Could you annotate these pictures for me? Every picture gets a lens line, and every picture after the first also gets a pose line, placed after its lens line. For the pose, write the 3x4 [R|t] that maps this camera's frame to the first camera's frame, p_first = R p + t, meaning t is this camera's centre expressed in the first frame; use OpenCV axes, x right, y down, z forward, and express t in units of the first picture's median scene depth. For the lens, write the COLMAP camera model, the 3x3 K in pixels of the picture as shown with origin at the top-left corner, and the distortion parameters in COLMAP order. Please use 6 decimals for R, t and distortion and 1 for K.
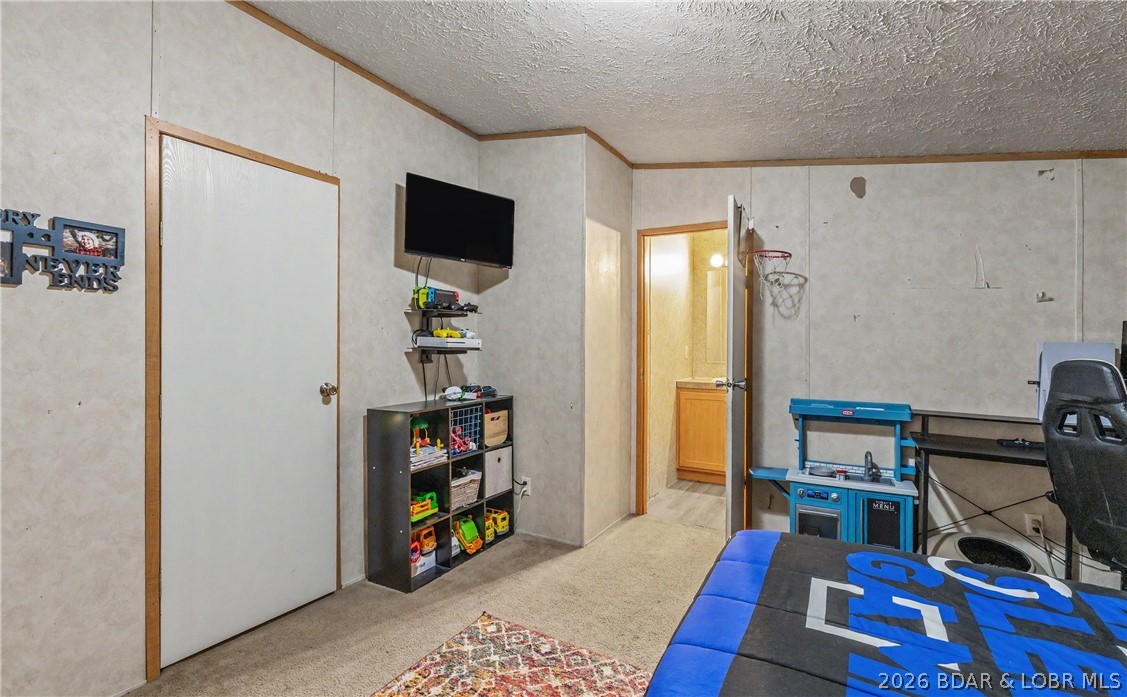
lens RADIAL K [[503.3, 0, 559.4], [0, 503.3, 349.8], [0, 0, 1]] dist [0.000693, 0.001197]
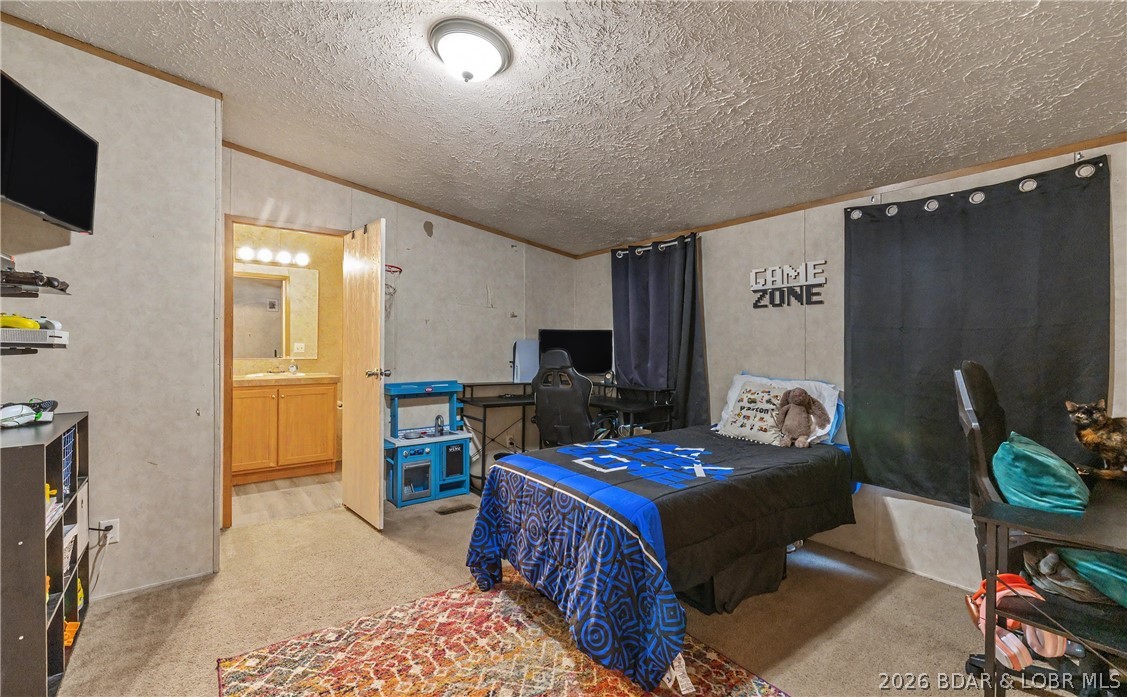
lens RADIAL K [[503.3, 0, 556.1], [0, 503.3, 345.2], [0, 0, 1]] dist [0.000693, 0.001197]
pose [[0.393680, -0.006902, 0.919221, -0.576370], [0.005812, 0.999971, 0.005020, -0.002723], [-0.919229, 0.003366, 0.393709, 0.125731]]
